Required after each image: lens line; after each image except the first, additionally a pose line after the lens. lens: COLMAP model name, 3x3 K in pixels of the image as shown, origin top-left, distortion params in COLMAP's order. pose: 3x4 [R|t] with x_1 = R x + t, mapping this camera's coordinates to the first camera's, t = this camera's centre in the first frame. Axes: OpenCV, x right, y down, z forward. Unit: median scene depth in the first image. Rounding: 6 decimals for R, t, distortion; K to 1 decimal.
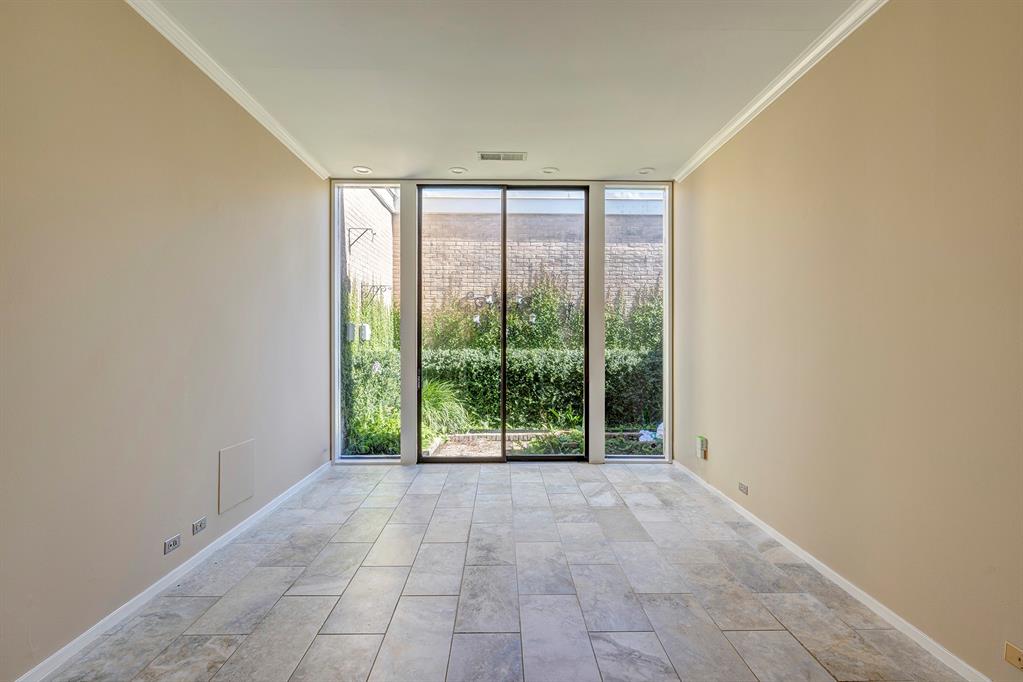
lens RADIAL K [[425.4, 0, 509.0], [0, 425.4, 338.6], [0, 0, 1]] dist [-0.025575, -0.000100]
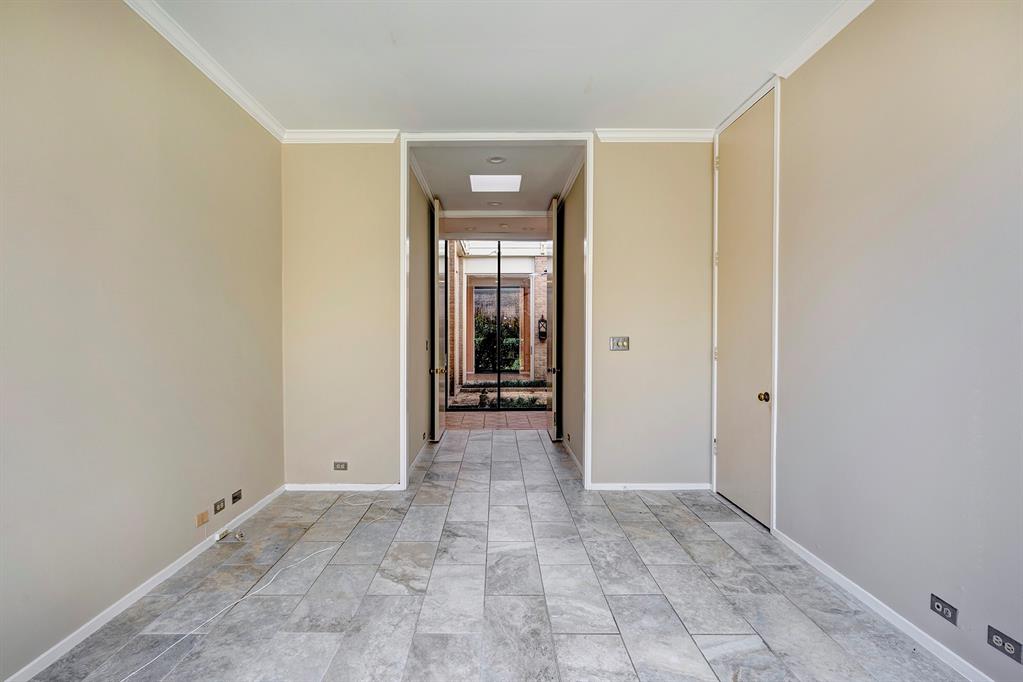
lens RADIAL K [[460.7, 0, 508.6], [0, 460.7, 339.1], [0, 0, 1]] dist [-0.000753, -0.000194]
pose [[-0.999960, -0.002048, -0.008755, -0.030690], [-0.002082, 0.999990, 0.003837, 0.011607], [0.008747, 0.003855, -0.999954, 2.839389]]
